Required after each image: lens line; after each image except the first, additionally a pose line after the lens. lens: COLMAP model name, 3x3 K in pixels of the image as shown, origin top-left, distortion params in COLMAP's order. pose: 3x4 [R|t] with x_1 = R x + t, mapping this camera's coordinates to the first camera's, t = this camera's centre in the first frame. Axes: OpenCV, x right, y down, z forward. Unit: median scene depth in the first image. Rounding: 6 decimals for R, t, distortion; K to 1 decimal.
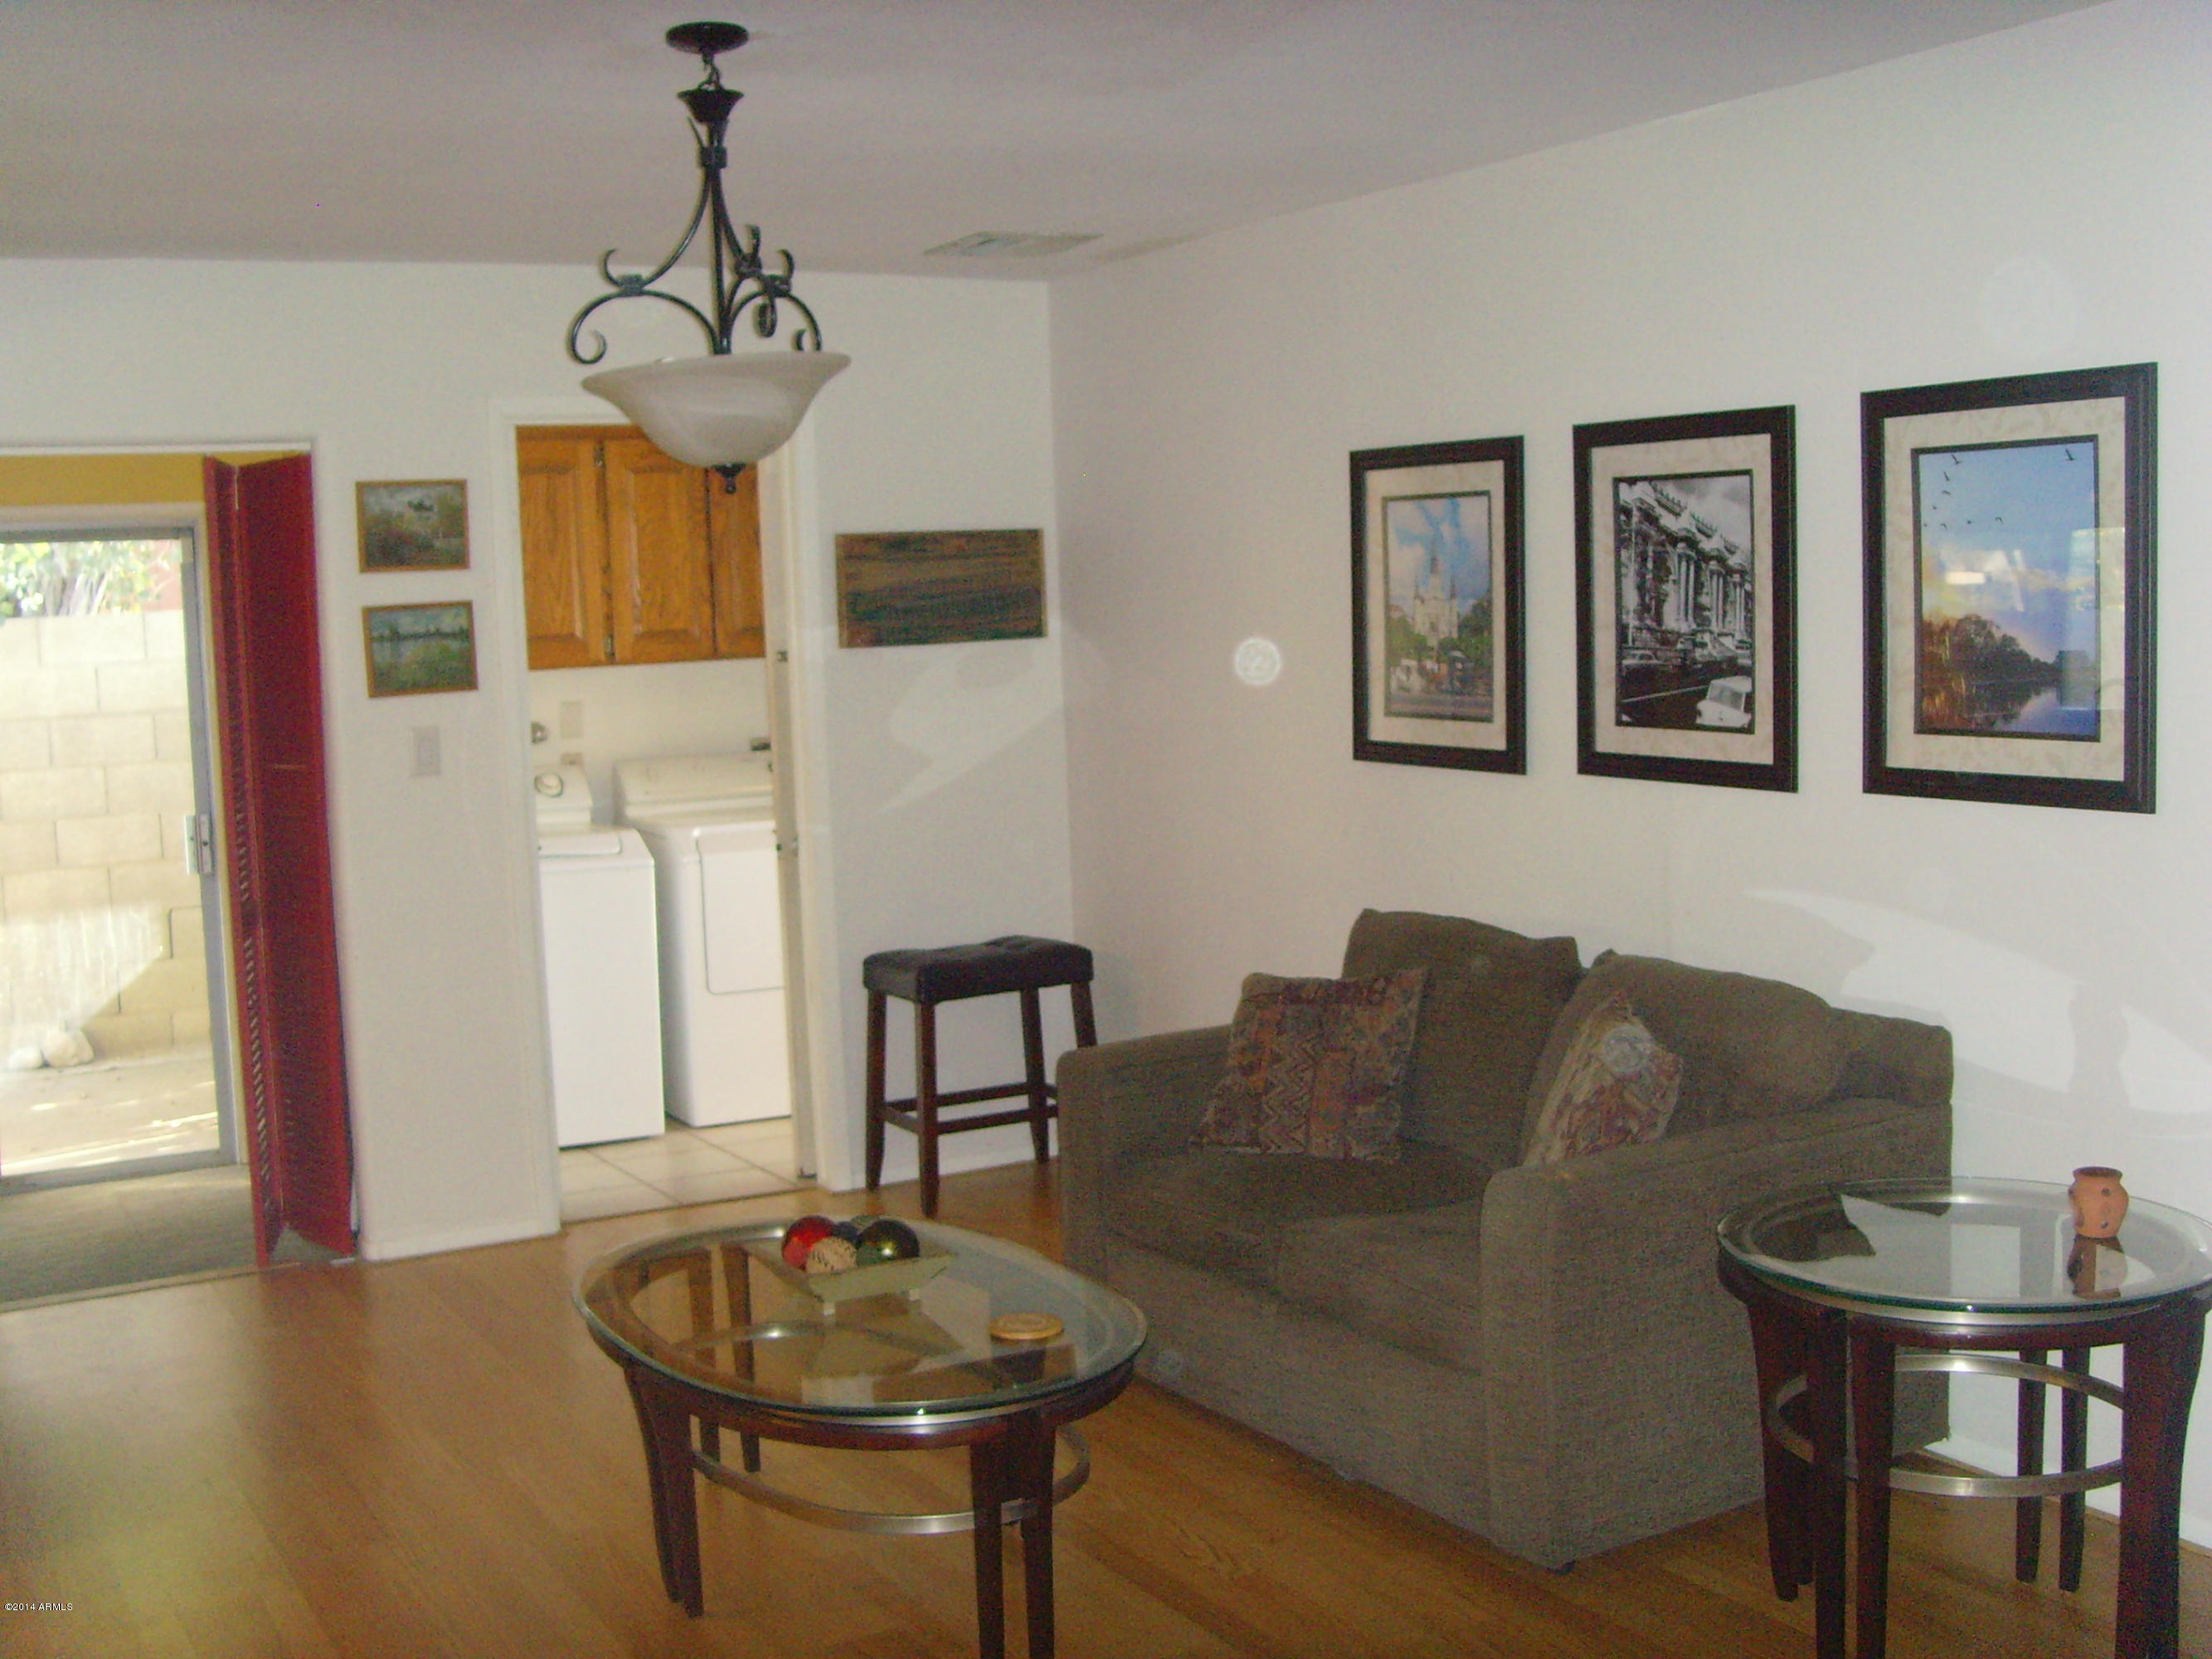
lens RADIAL K [[2514.3, 0, 1137.0], [0, 2514.3, 822.2], [0, 0, 1]] dist [-0.219731, 0.278307]
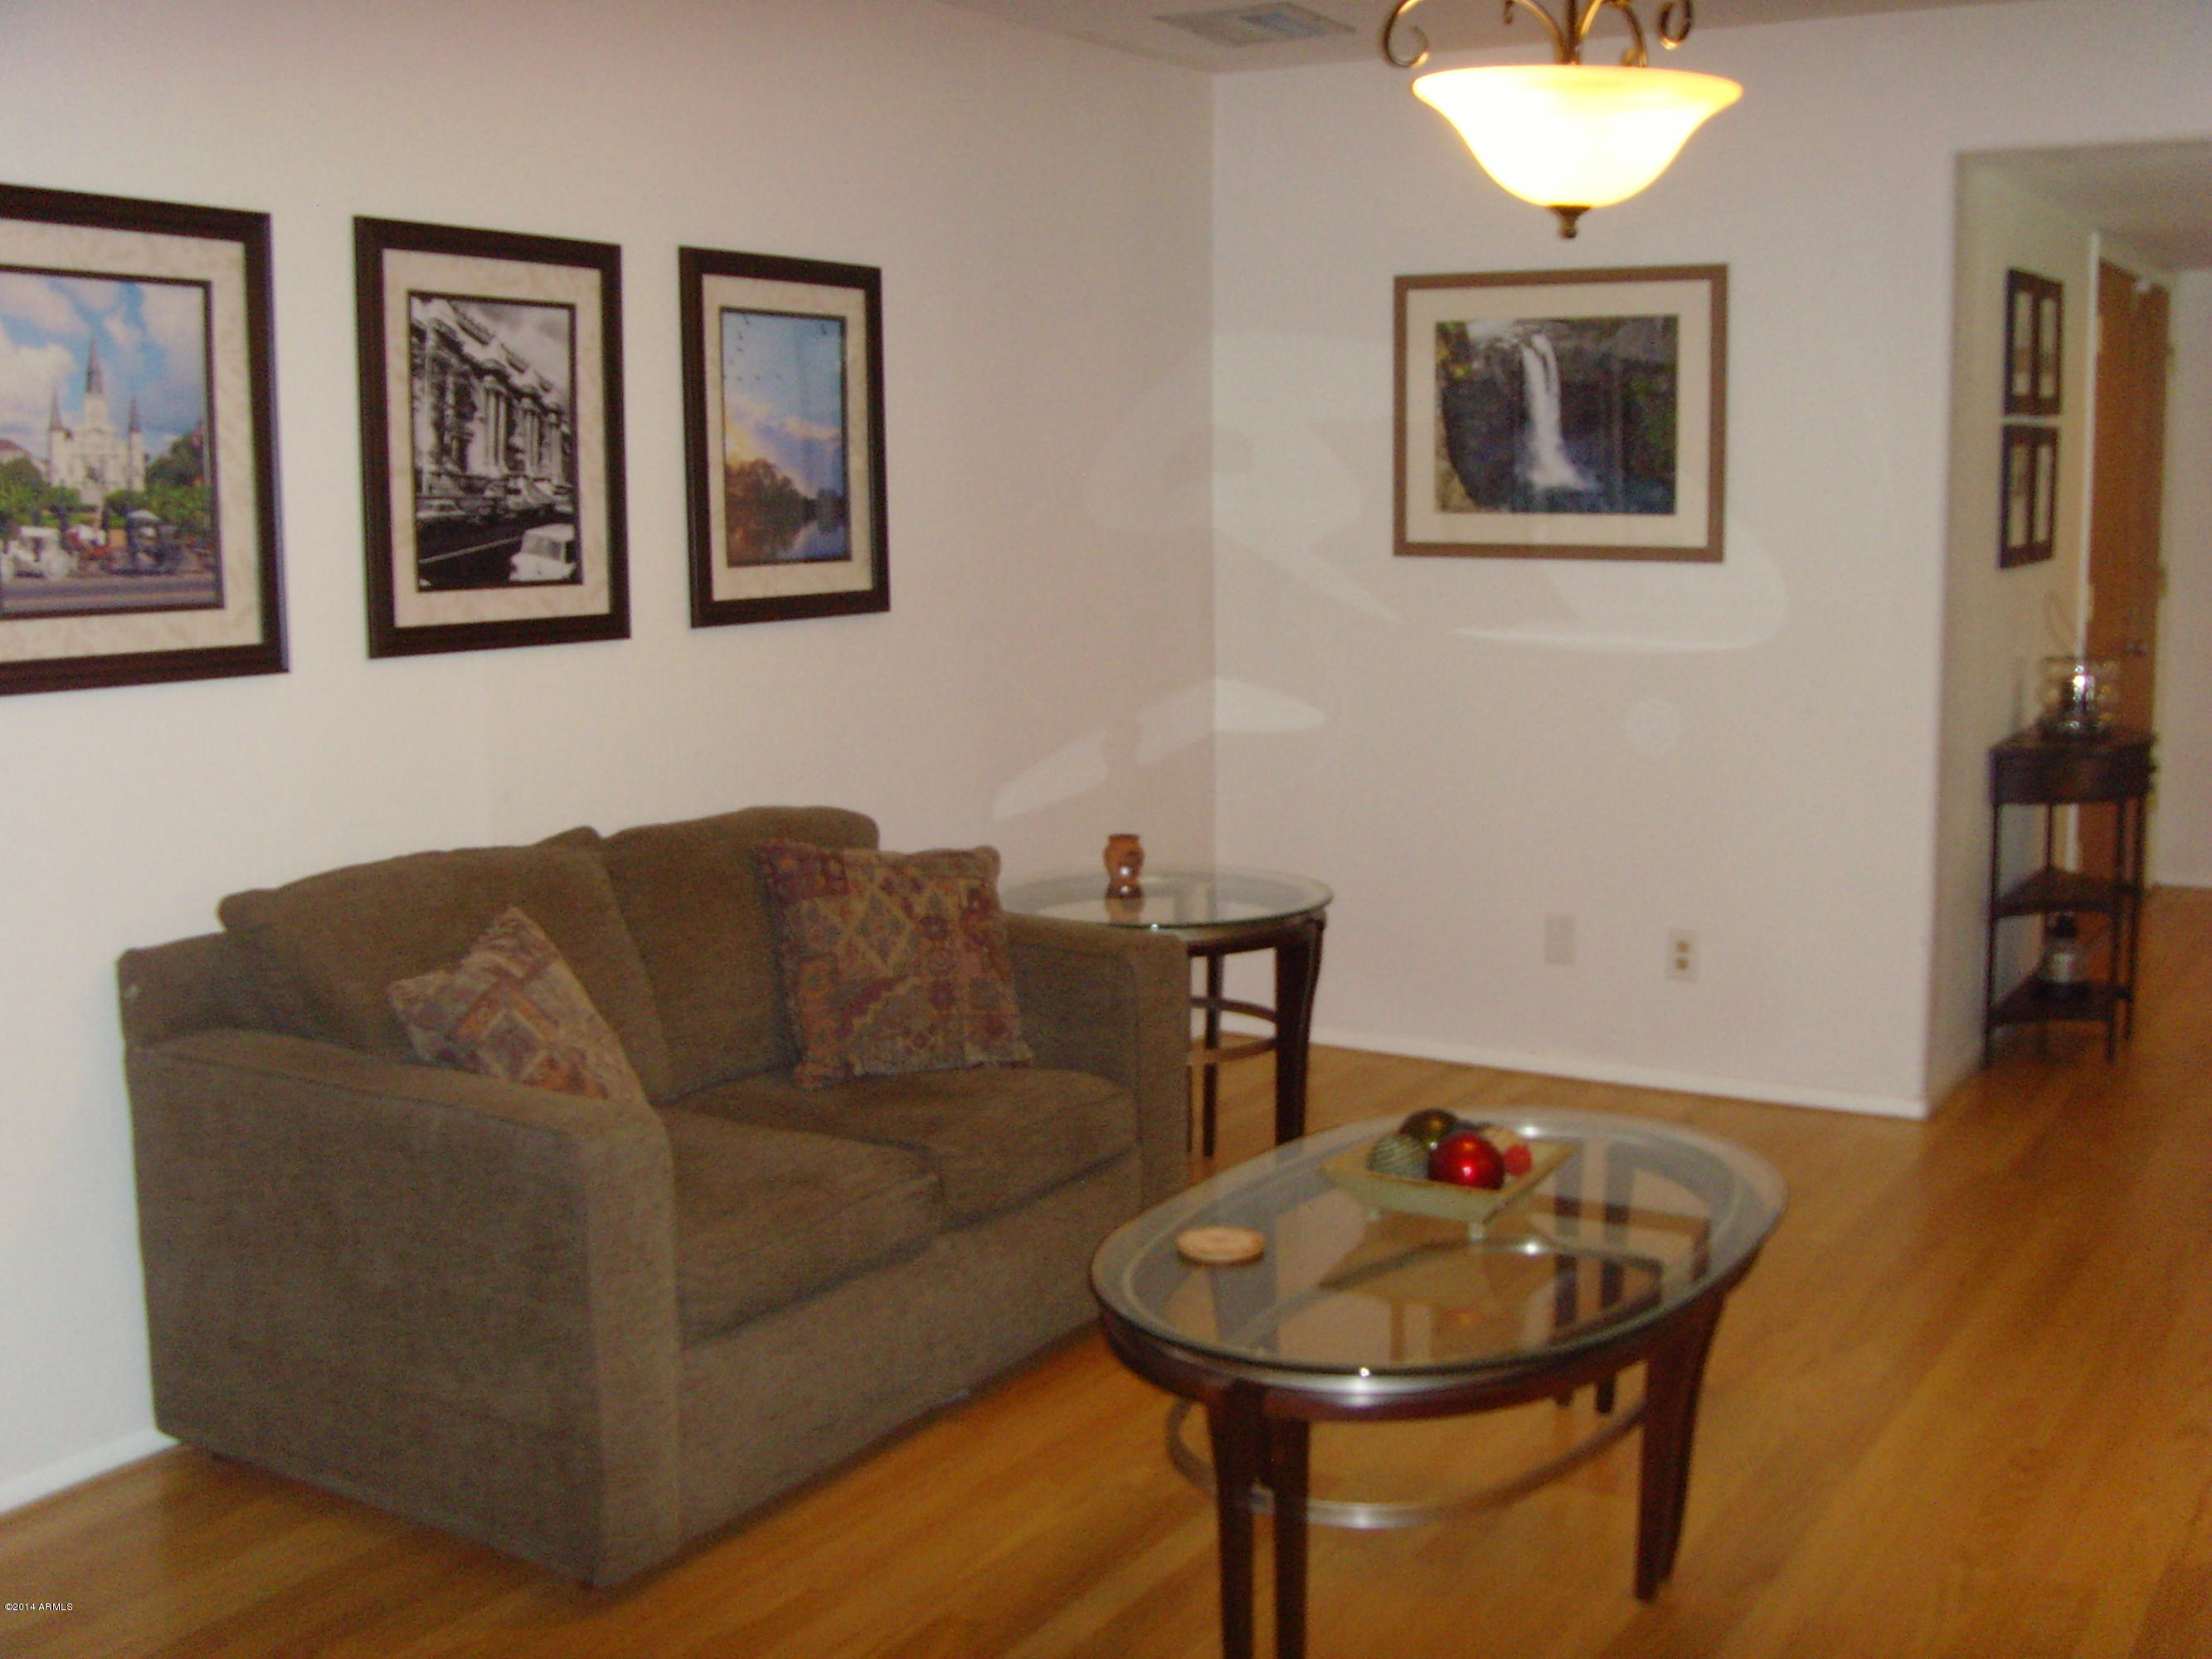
lens RADIAL K [[2514.3, 0, 1137.0], [0, 2514.3, 822.2], [0, 0, 1]] dist [-0.219731, 0.278307]
pose [[-0.499017, -0.090841, 0.861818, -0.659772], [0.090722, 0.983550, 0.156203, -0.072462], [-0.861830, 0.156133, -0.482567, 1.245412]]
